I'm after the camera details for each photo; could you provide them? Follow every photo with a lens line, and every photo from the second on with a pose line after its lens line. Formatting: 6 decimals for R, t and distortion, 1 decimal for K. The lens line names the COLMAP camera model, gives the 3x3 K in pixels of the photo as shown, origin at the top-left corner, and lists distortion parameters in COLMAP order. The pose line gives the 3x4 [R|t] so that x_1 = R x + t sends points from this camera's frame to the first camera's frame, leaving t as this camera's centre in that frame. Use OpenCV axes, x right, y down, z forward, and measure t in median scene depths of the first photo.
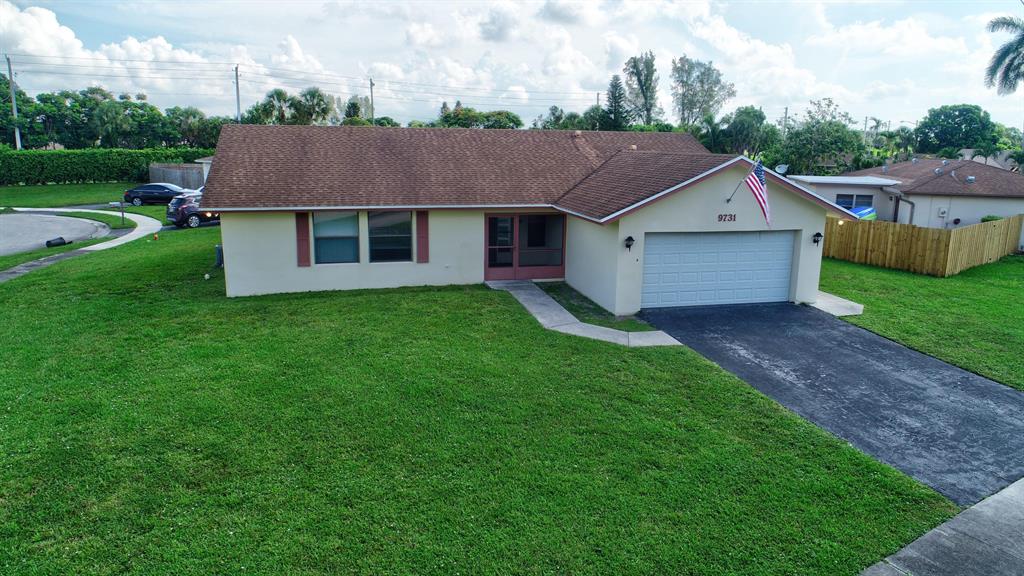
lens RADIAL K [[677.7, 0, 512.0], [0, 677.7, 288.0], [0, 0, 1]] dist [-0.007453, -0.001309]
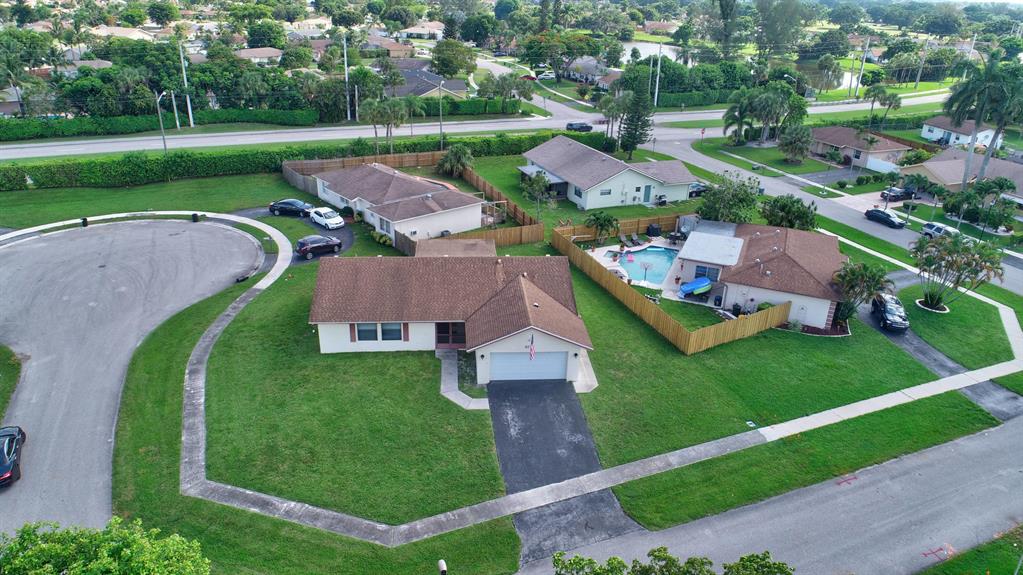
lens RADIAL K [[677.0, 0, 511.5], [0, 677.0, 287.5], [0, 0, 1]] dist [-0.007453, -0.001309]
pose [[0.984806, 0.083692, -0.152160, 0.655419], [-0.050475, 0.976329, 0.210321, -0.860008], [0.166161, -0.199445, 0.965719, -1.279168]]
